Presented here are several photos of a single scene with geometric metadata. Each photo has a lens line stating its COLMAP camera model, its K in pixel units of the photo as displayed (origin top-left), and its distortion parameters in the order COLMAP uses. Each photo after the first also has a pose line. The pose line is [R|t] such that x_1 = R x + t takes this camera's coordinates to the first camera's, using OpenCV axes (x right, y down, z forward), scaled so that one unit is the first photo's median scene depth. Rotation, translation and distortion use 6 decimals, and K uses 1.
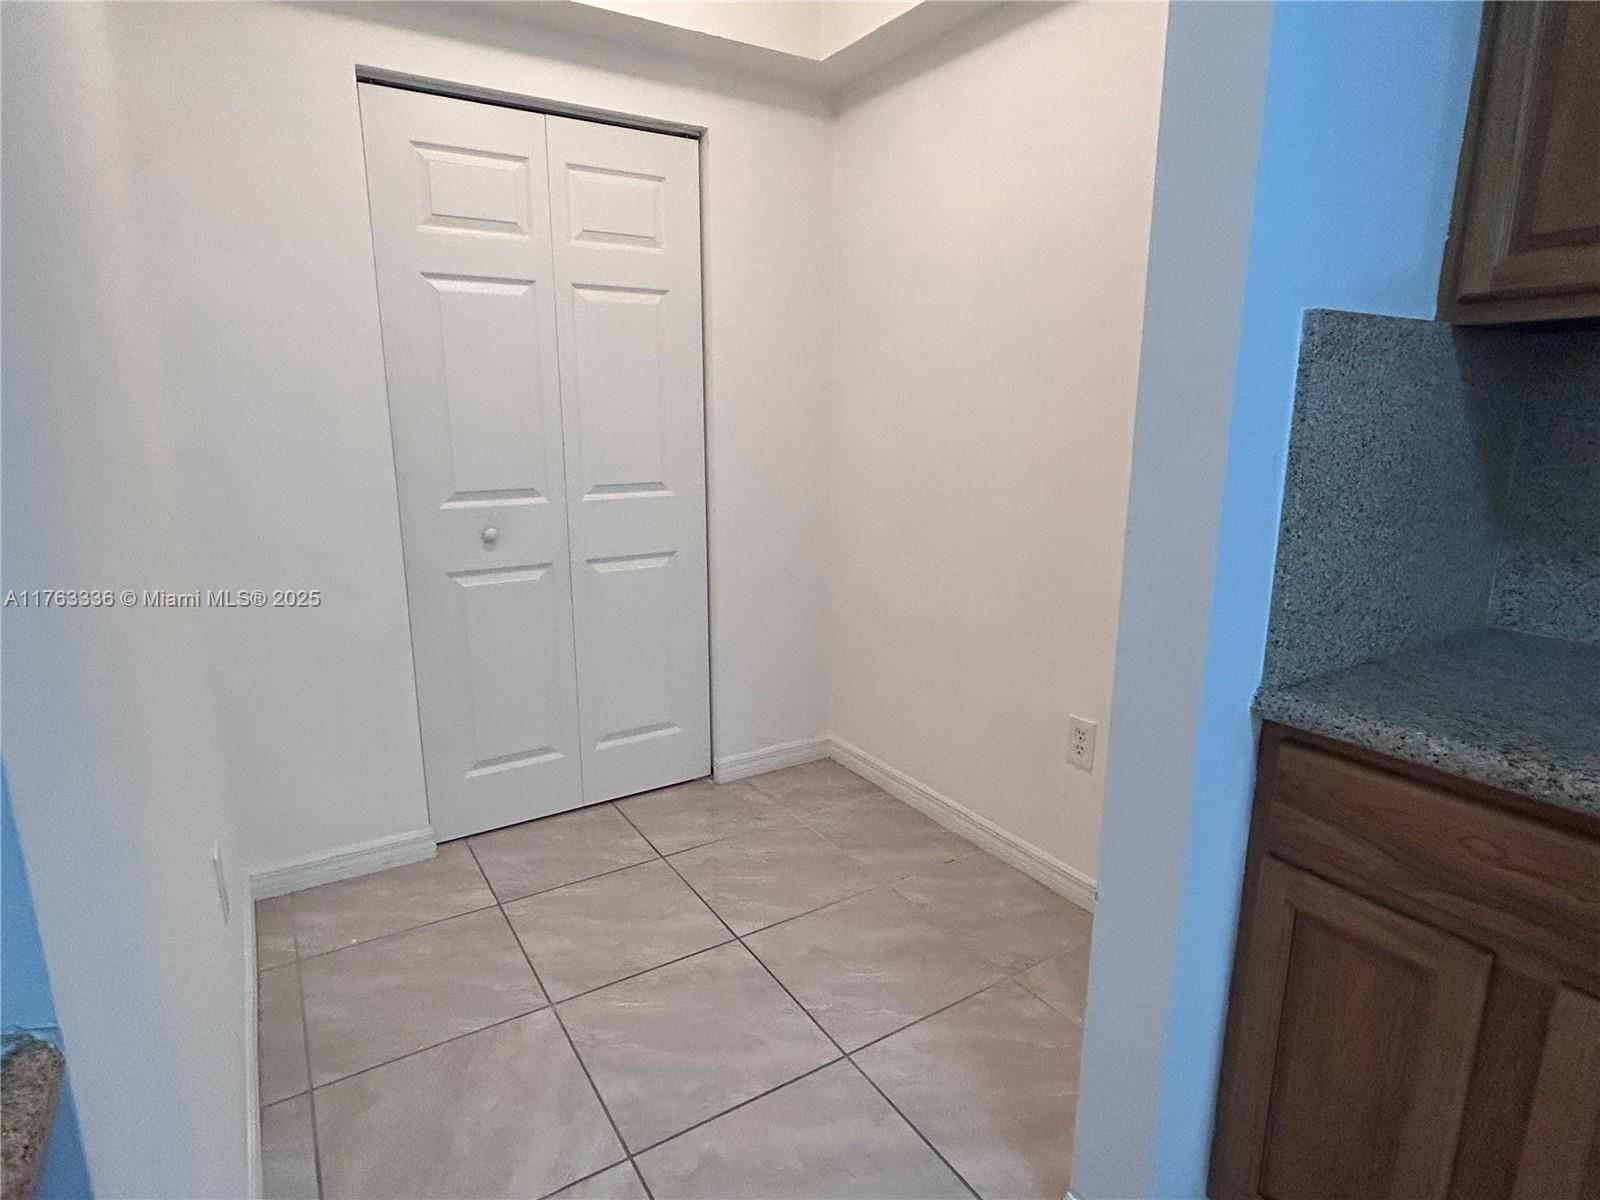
lens RADIAL K [[871.0, 0, 800.0], [0, 871.0, 600.0], [0, 0, 1]] dist [0.002239, 0.000054]
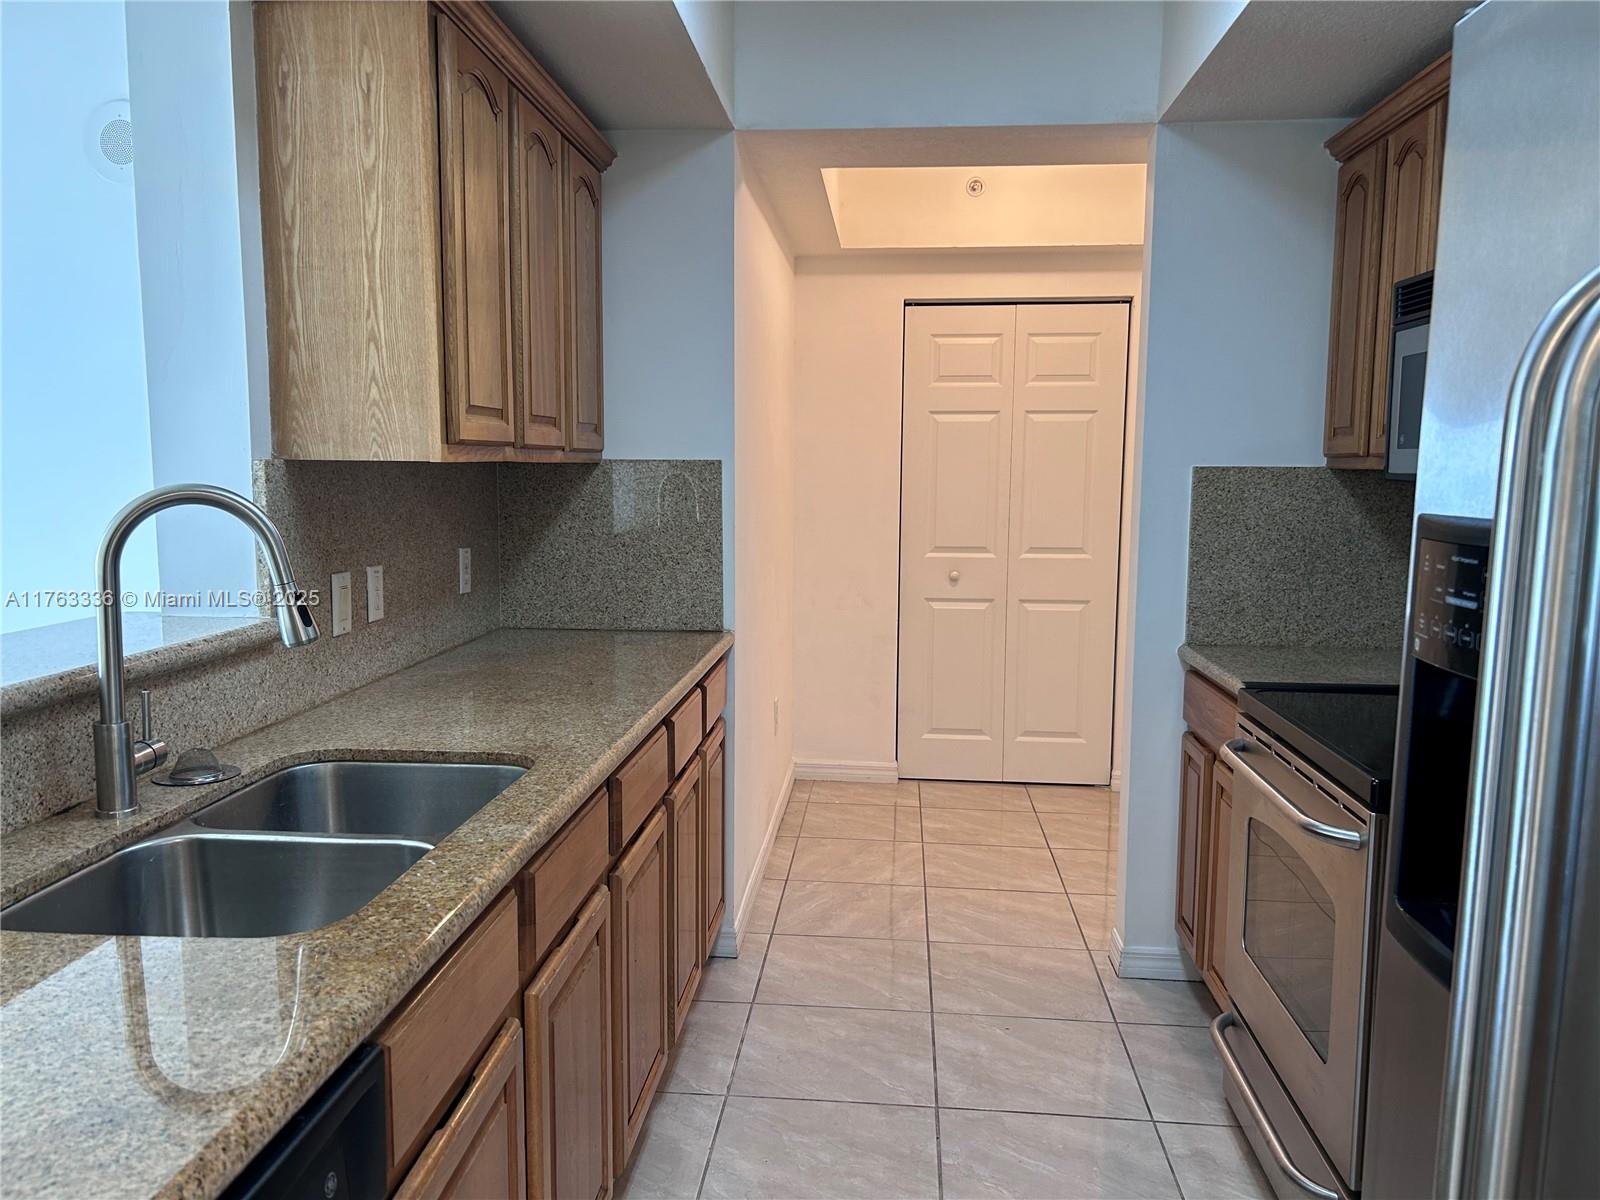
lens RADIAL K [[1169.9, 0, 800.0], [0, 1169.9, 600.0], [0, 0, 1]] dist [0.103053, -0.124351]
pose [[0.801861, 0.070805, -0.593300, 0.656179], [-0.133370, 0.989112, -0.062211, 0.132220], [0.582435, 0.129012, 0.802574, -0.802654]]
